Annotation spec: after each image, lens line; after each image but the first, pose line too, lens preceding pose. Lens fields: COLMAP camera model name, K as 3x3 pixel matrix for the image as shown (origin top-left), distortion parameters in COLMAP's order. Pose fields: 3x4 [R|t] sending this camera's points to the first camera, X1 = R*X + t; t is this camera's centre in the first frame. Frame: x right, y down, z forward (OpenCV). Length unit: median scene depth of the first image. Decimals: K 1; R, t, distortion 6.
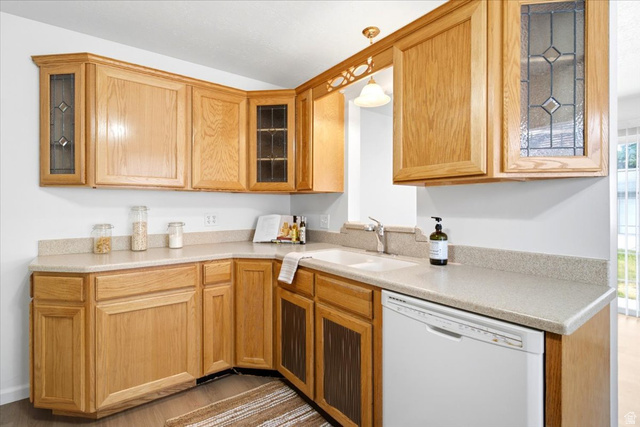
lens RADIAL K [[310.4, 0, 319.1], [0, 310.4, 209.6], [0, 0, 1]] dist [0.001048, -0.000709]
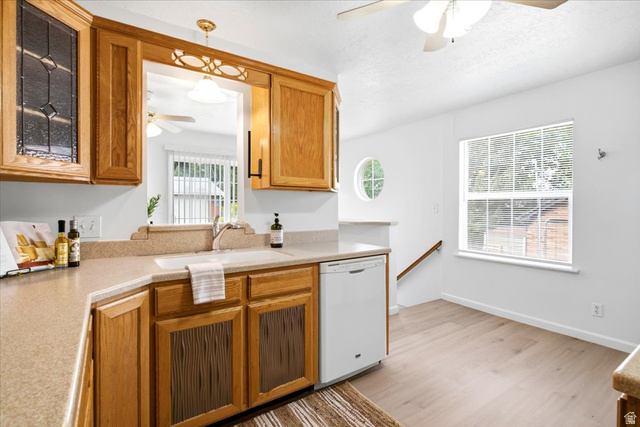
lens RADIAL K [[310.4, 0, 320.3], [0, 310.4, 210.0], [0, 0, 1]] dist [0.001048, -0.000709]
pose [[0.037096, -0.016241, 0.999180, -0.981442], [0.004292, 0.999861, 0.016093, -0.010852], [-0.999302, 0.003692, 0.037161, 0.753223]]
